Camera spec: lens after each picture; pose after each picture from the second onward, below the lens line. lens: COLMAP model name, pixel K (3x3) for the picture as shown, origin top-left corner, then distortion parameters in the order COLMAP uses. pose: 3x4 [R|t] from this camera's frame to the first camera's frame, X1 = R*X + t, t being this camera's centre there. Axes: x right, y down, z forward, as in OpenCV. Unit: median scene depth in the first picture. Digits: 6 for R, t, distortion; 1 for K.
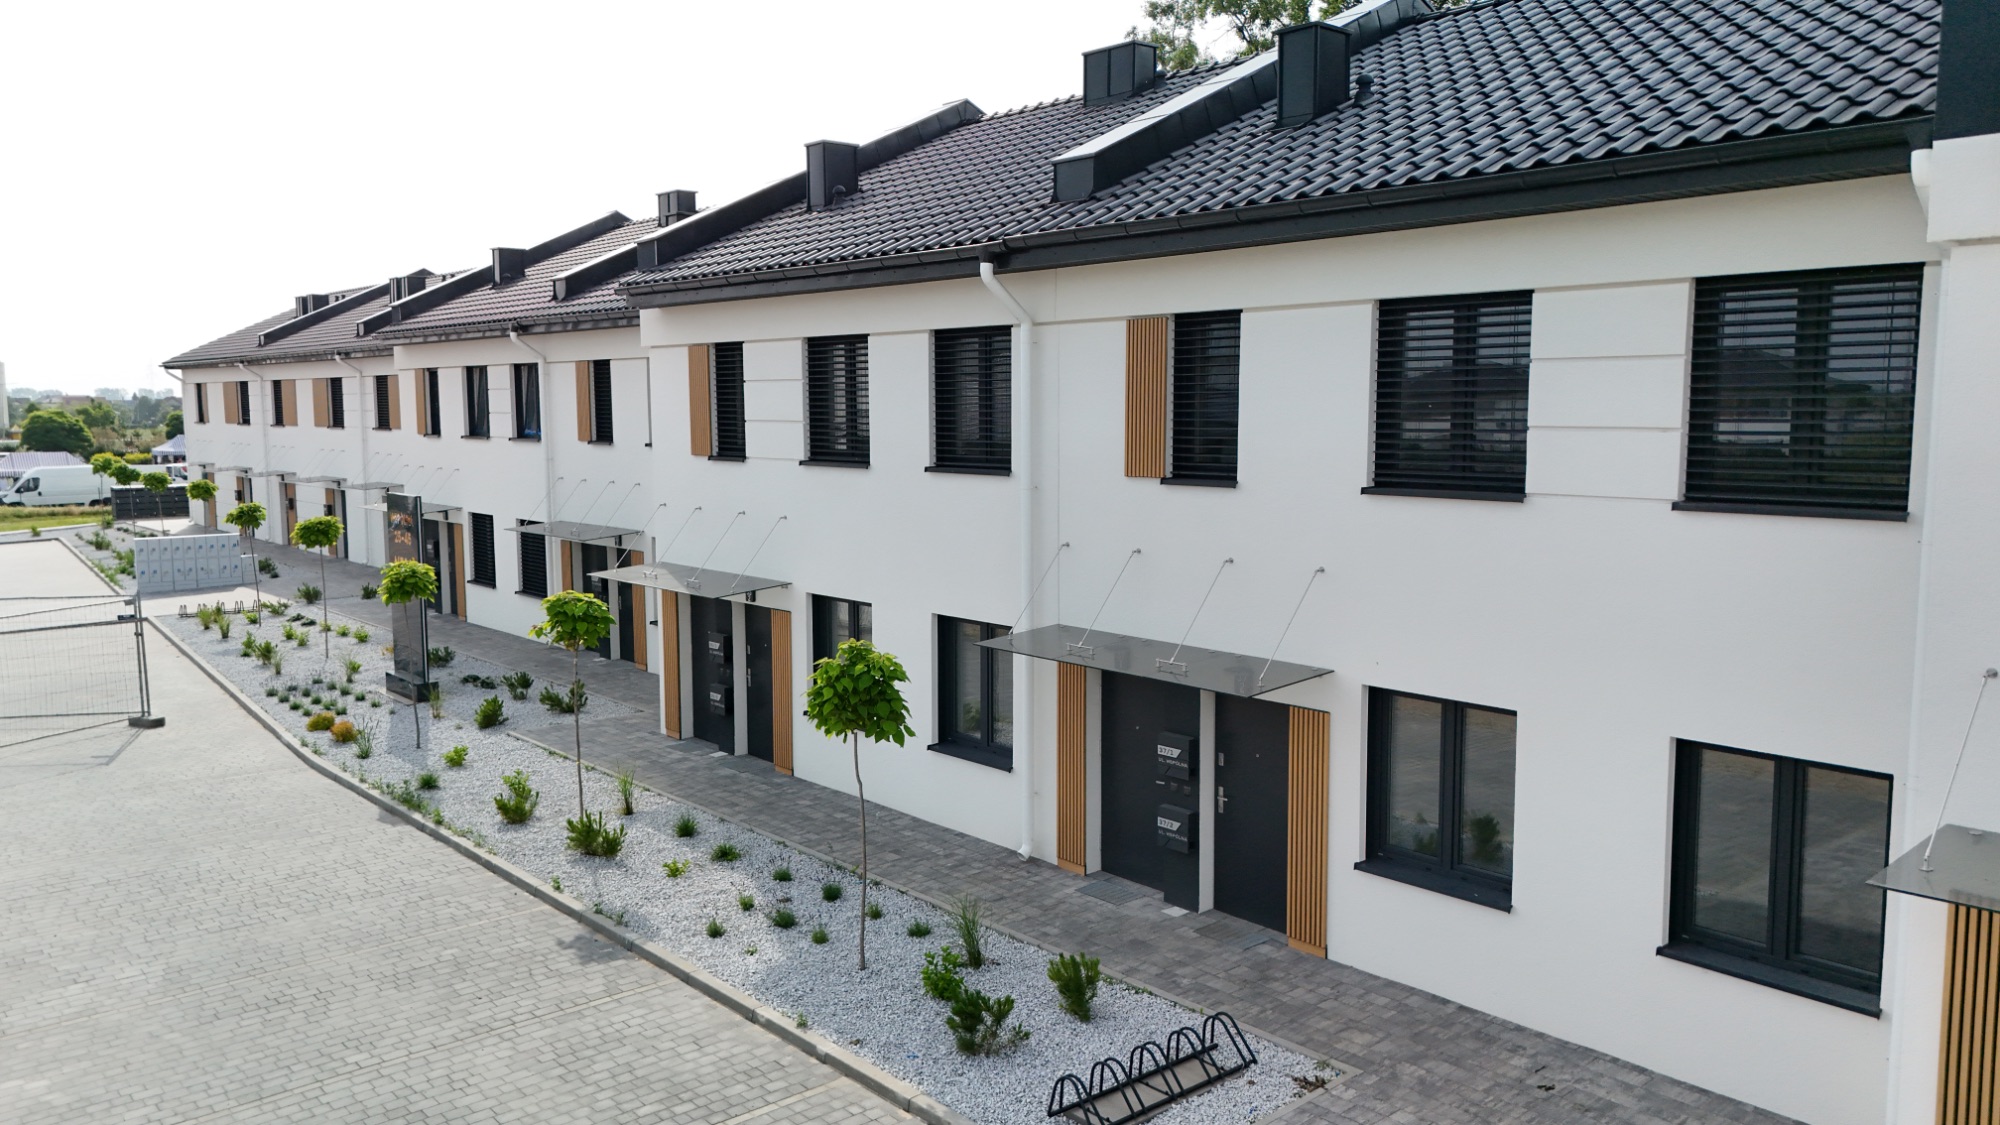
lens RADIAL K [[1475.3, 0, 1000.0], [0, 1475.3, 562.5], [0, 0, 1]] dist [0.096324, -0.076239]
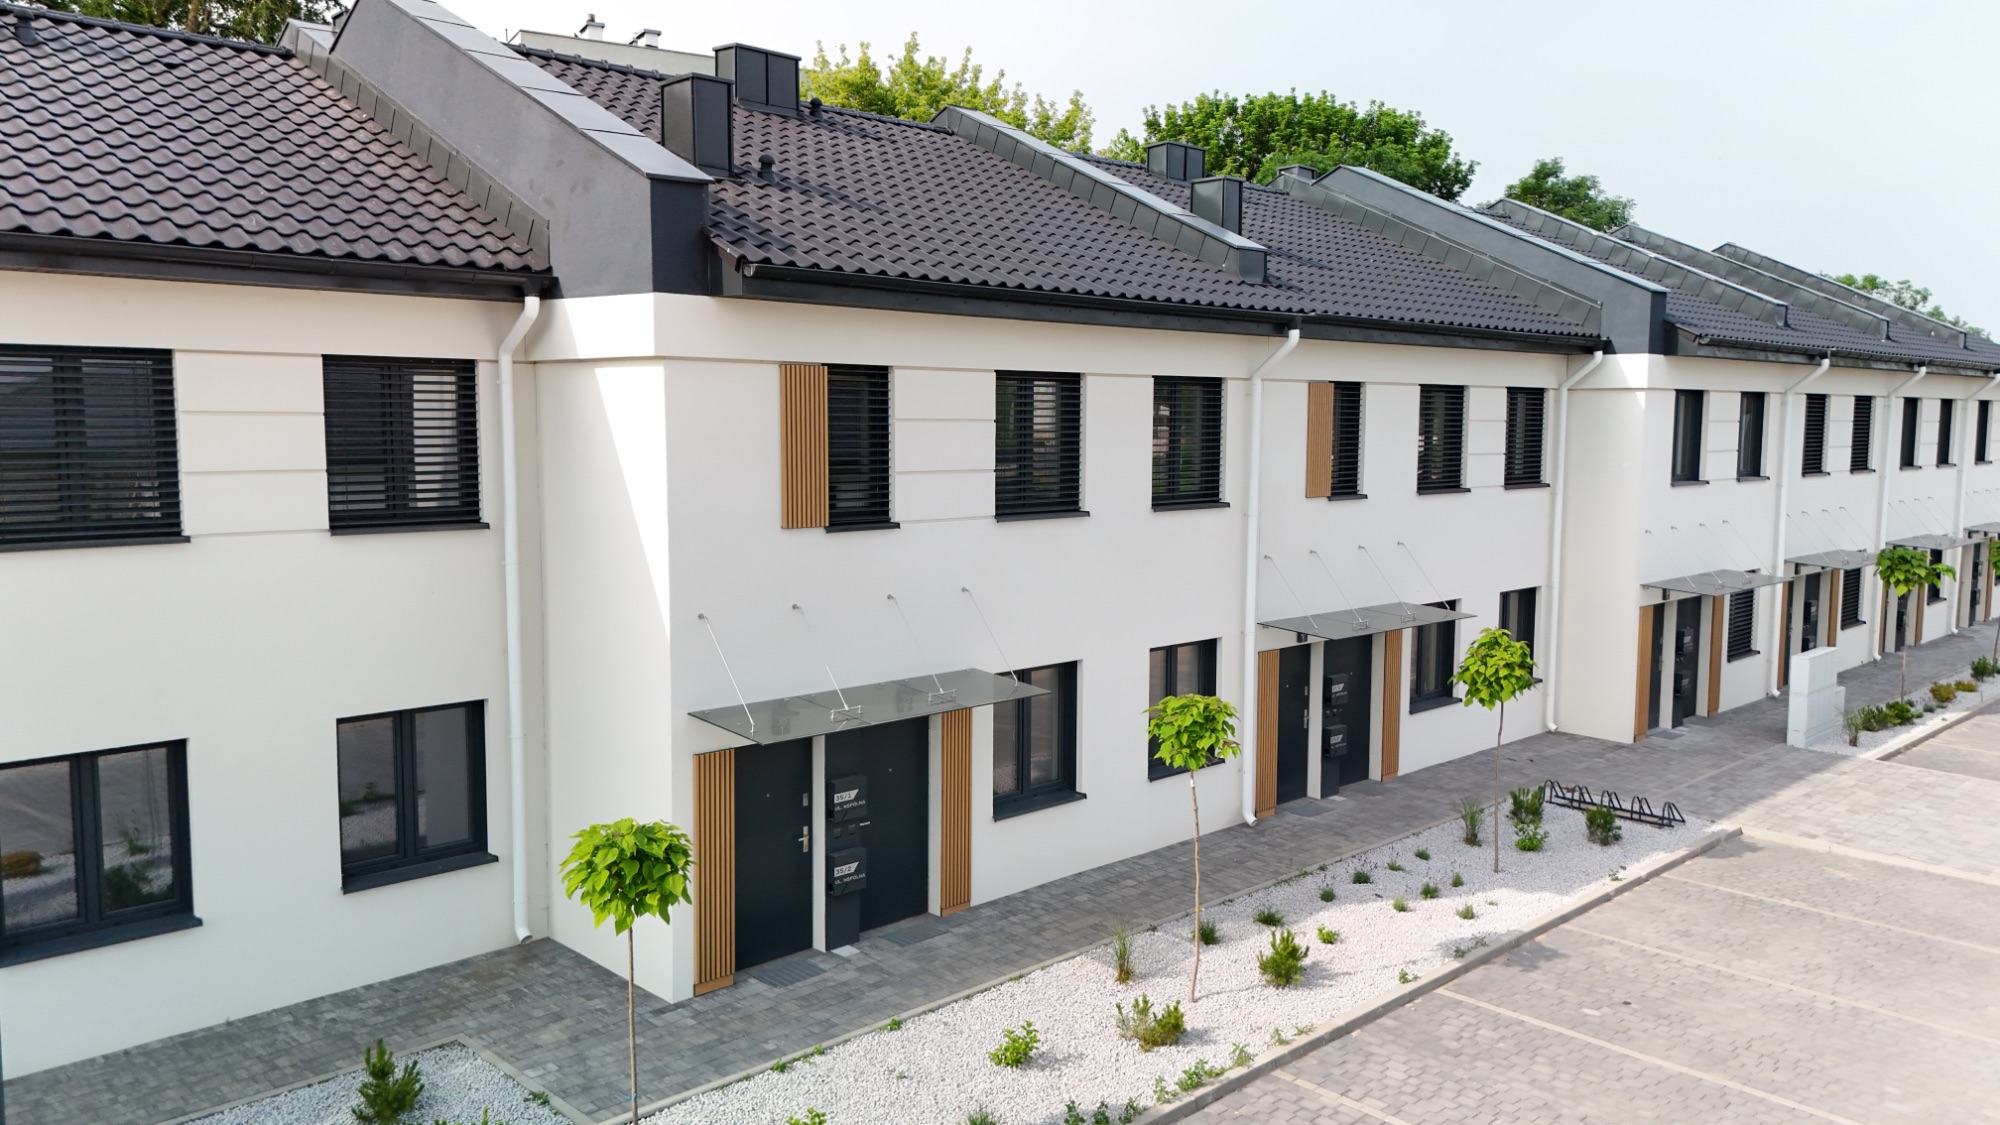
lens RADIAL K [[1340.0, 0, 1000.0], [0, 1340.0, 562.5], [0, 0, 1]] dist [0.021766, -0.050608]
pose [[-0.007972, -0.077285, 0.996977, -0.976681], [0.121786, 0.989512, 0.077680, -0.110542], [-0.992524, 0.122037, 0.001524, 1.097773]]
